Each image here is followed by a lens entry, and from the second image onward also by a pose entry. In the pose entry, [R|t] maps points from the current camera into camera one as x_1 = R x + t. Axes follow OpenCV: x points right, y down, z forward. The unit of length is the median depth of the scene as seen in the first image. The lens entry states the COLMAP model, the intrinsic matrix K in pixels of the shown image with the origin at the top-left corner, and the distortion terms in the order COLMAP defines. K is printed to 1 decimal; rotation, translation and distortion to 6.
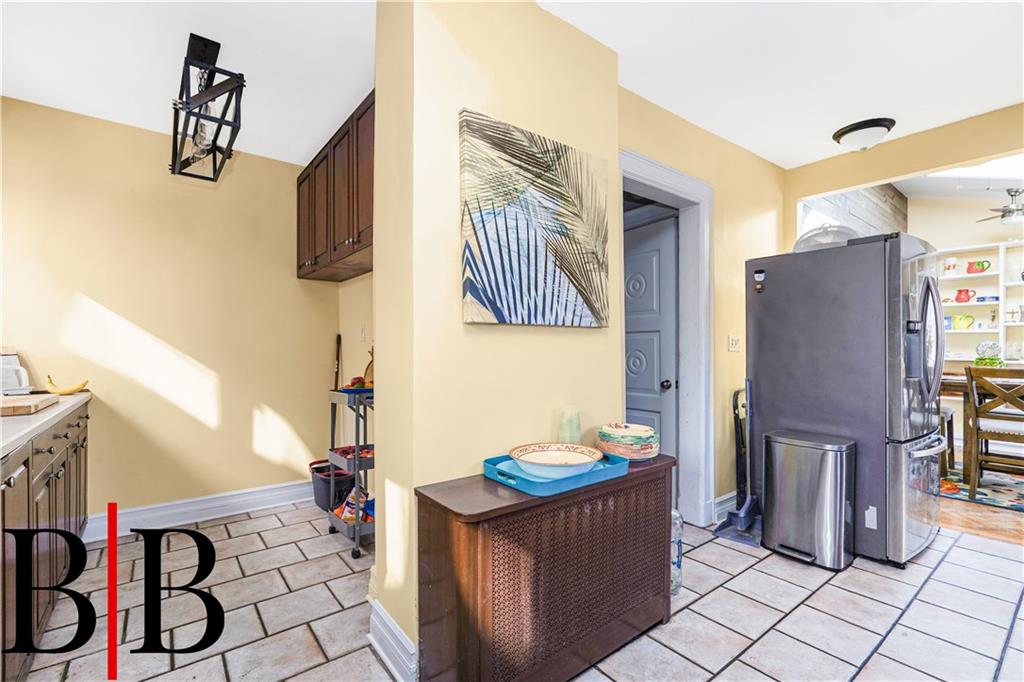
lens RADIAL K [[465.2, 0, 511.3], [0, 465.2, 349.0], [0, 0, 1]] dist [-0.015936, 0.007623]
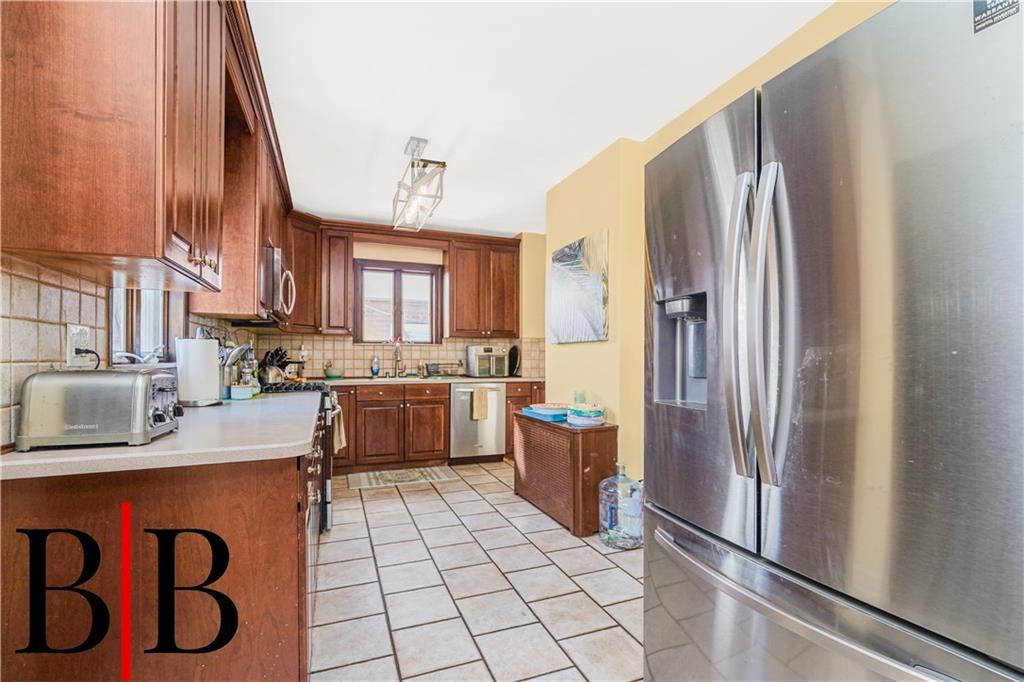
lens RADIAL K [[465.2, 0, 504.9], [0, 465.2, 350.8], [0, 0, 1]] dist [-0.015936, 0.007623]
pose [[-0.298386, -0.016788, -0.954298, 1.875173], [-0.005911, 0.999859, -0.015742, 0.013541], [0.954427, 0.000943, -0.298443, 1.250385]]
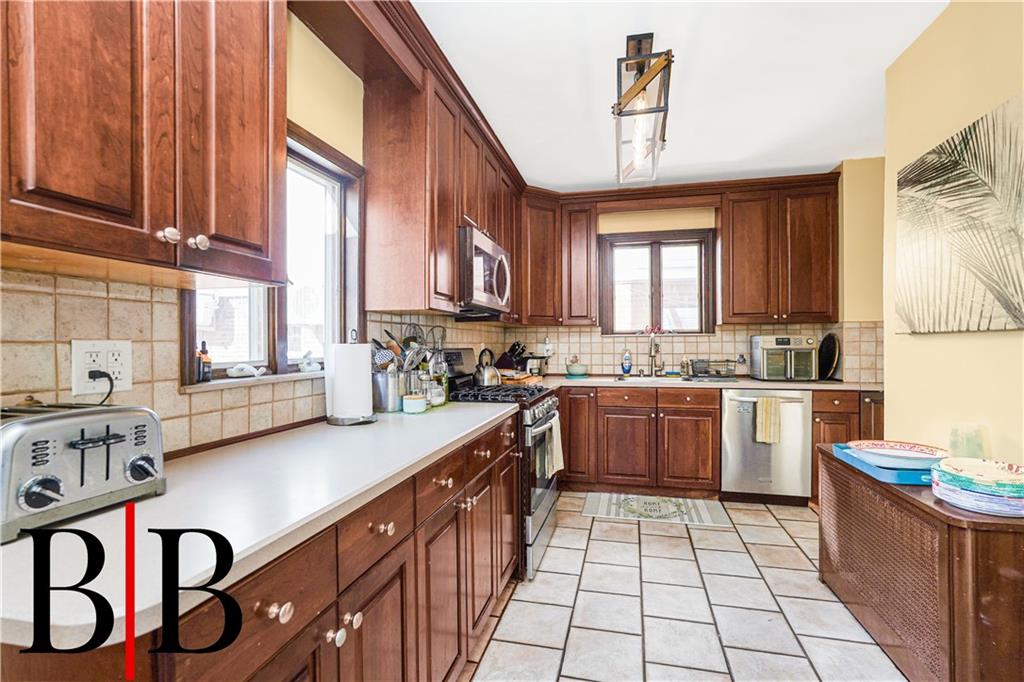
lens RADIAL K [[465.2, 0, 520.3], [0, 465.2, 345.5], [0, 0, 1]] dist [-0.015936, 0.007623]
pose [[-0.783809, 0.006281, -0.620970, 1.328816], [0.002190, 0.999971, 0.007351, -0.030773], [0.620998, 0.004402, -0.783800, 1.158919]]
